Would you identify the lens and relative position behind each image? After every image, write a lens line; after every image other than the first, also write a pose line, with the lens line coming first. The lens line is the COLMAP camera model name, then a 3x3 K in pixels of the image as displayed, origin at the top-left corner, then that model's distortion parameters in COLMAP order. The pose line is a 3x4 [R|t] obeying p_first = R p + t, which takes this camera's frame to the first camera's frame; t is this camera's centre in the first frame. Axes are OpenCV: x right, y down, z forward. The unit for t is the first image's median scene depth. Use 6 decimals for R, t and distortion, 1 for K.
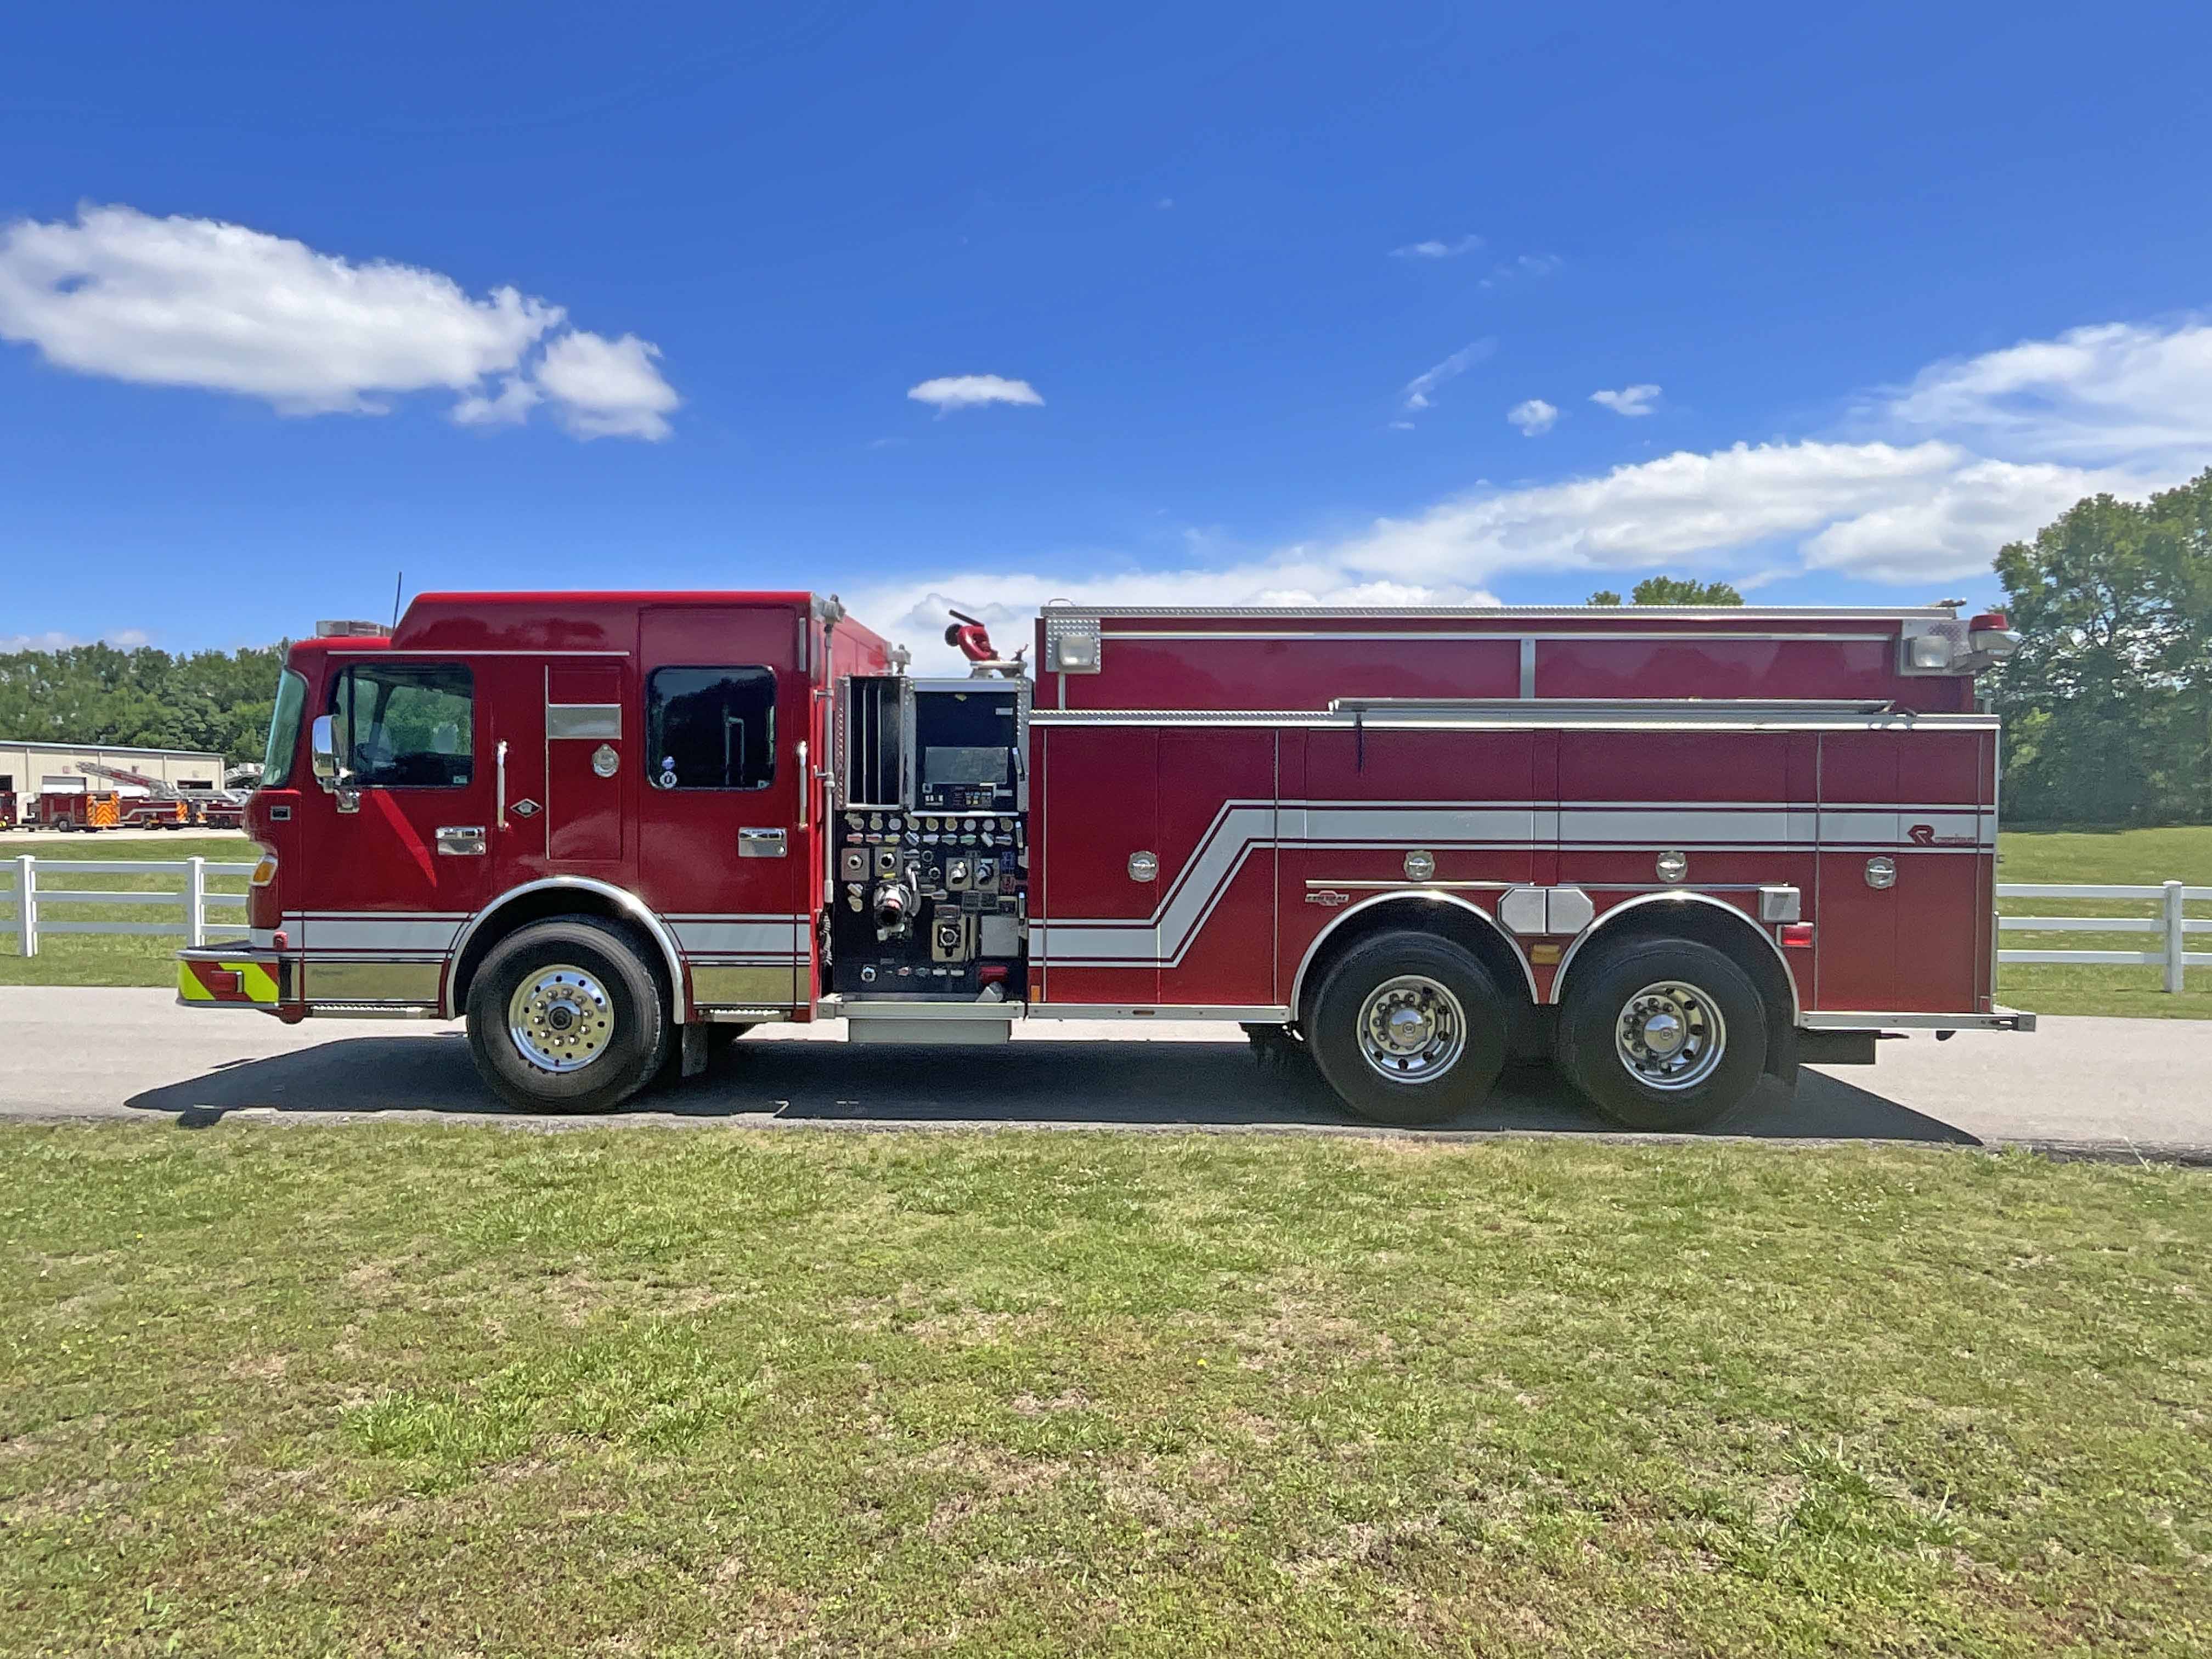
lens RADIAL K [[1355.1, 0, 1105.1], [0, 1355.1, 833.5], [0, 0, 1]] dist [0.007954, -0.017810]
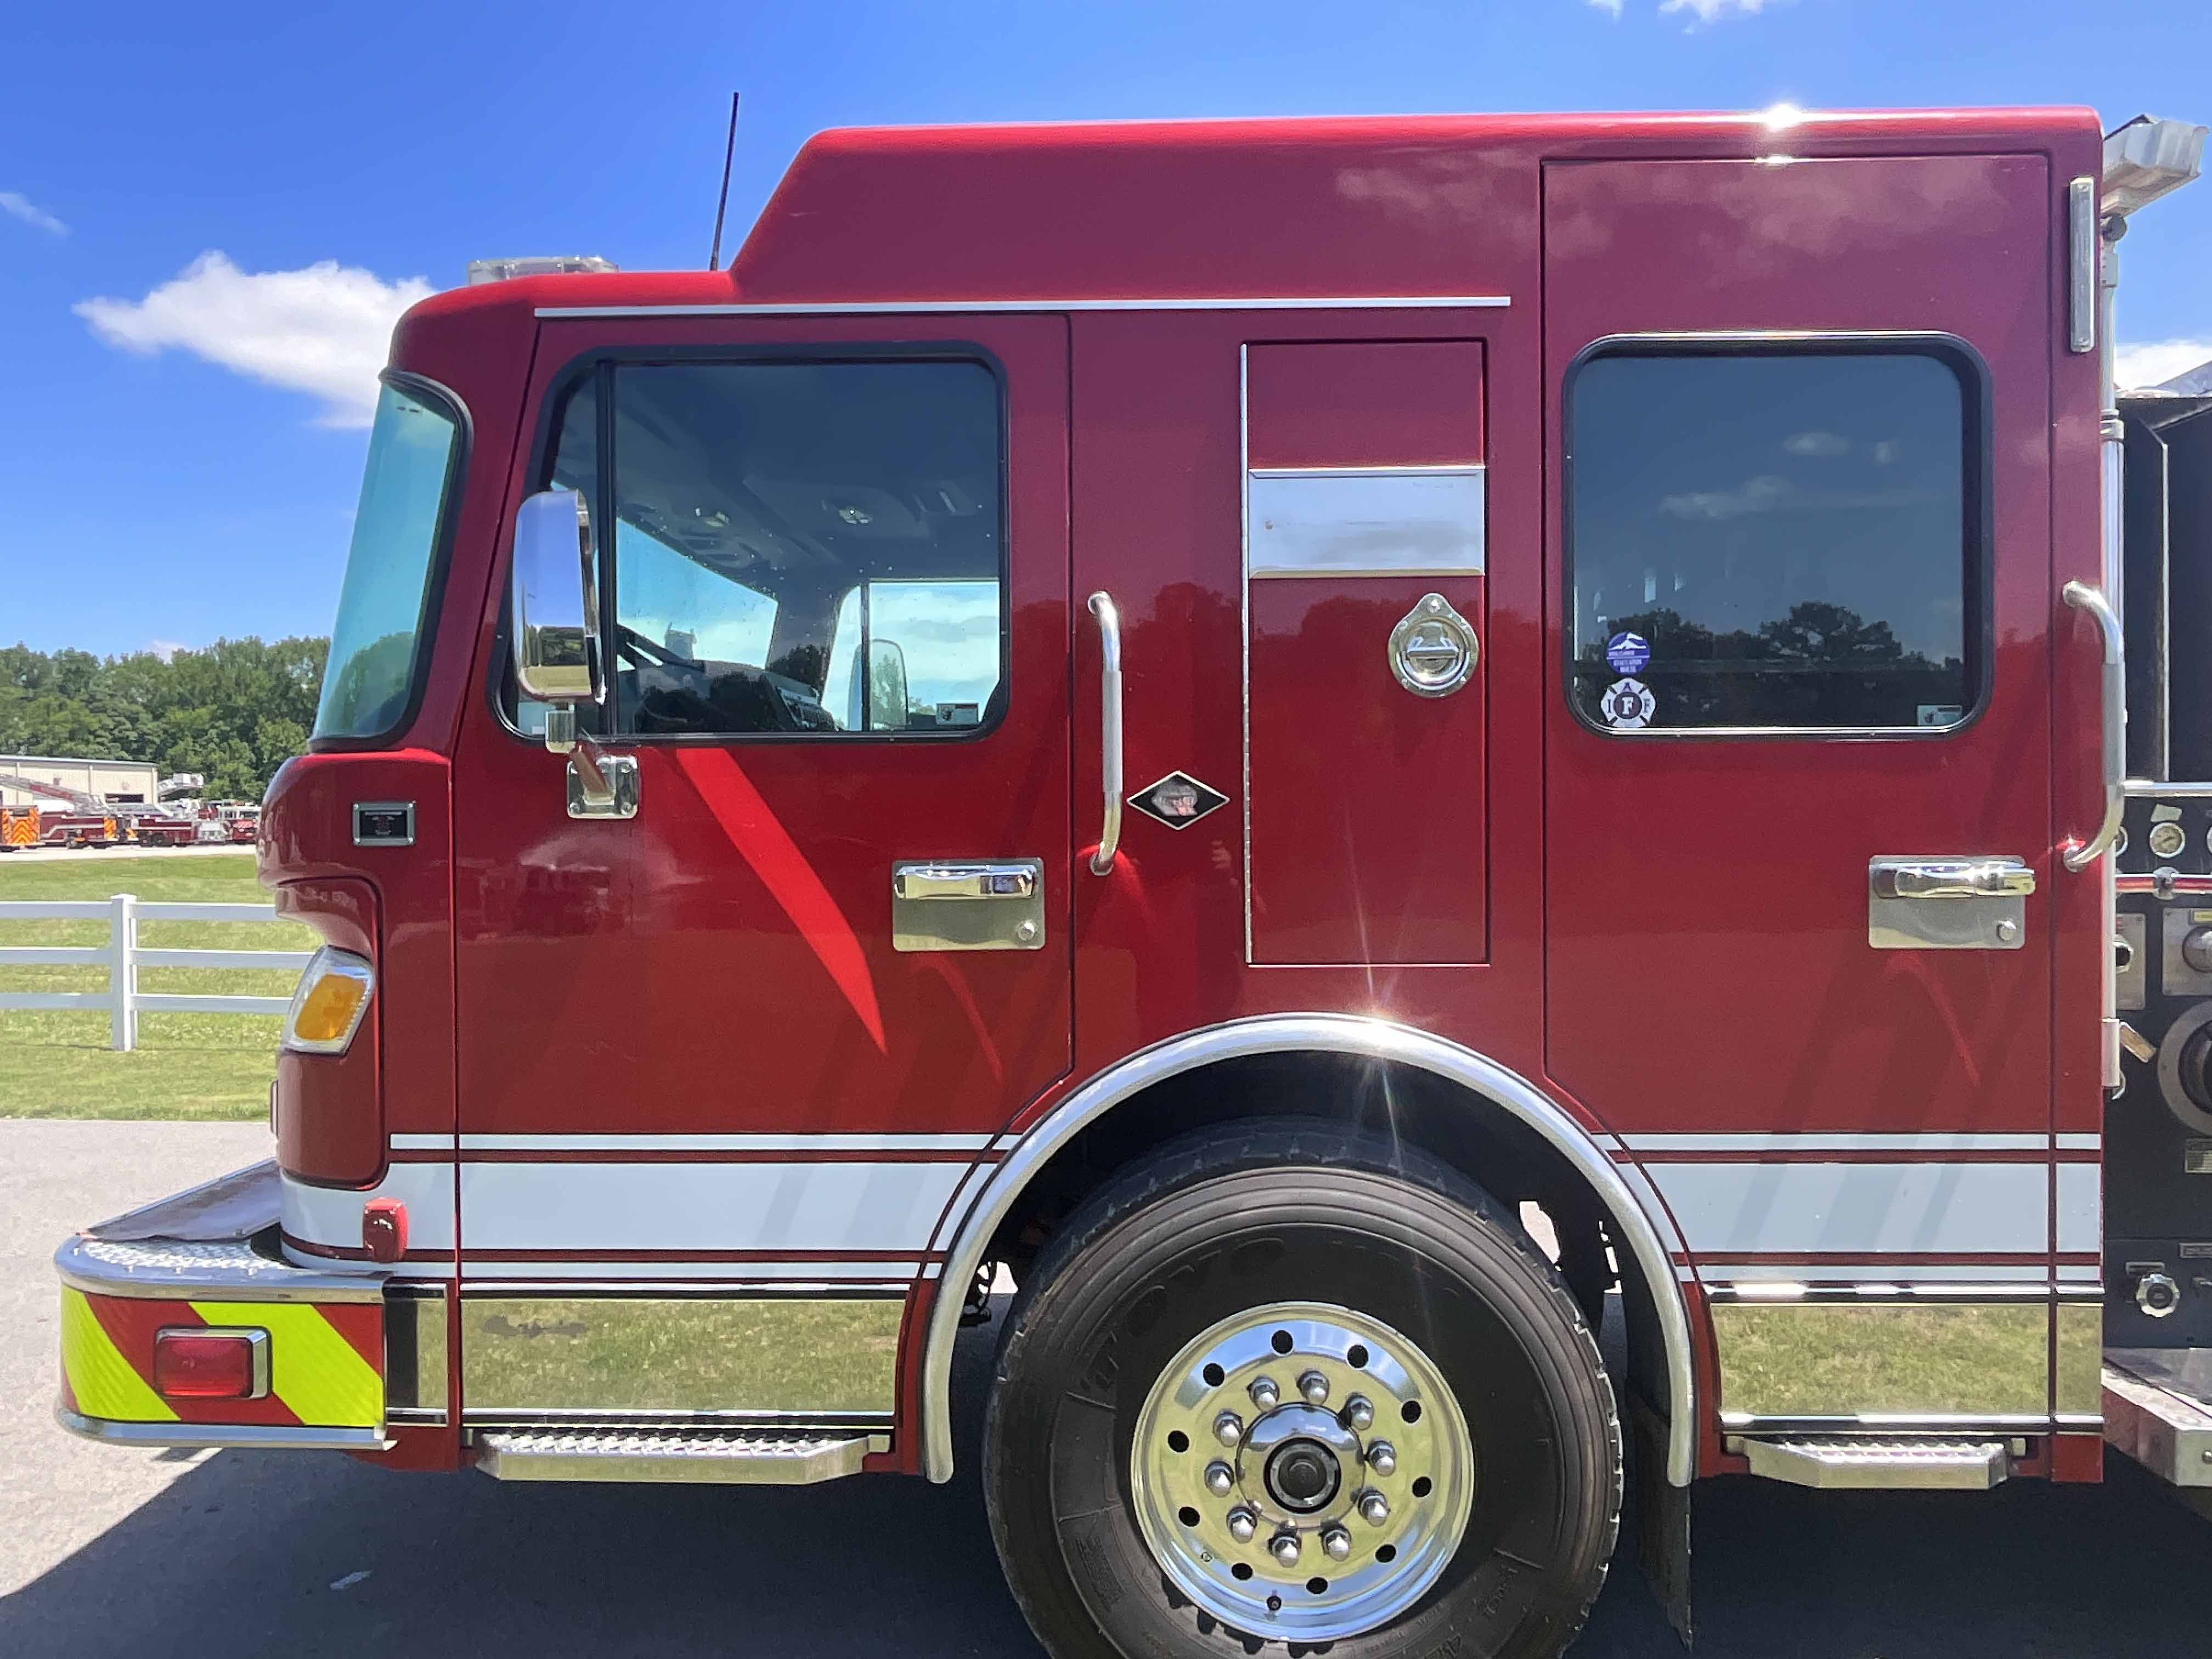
lens RADIAL K [[1429.6, 0, 1109.9], [0, 1429.6, 823.8], [0, 0, 1]] dist [-0.006132, -0.002137]
pose [[0.999864, -0.009594, 0.013446, -0.435663], [0.009762, 0.999875, -0.012475, -0.009107], [-0.013324, 0.012605, 0.999832, 0.652460]]
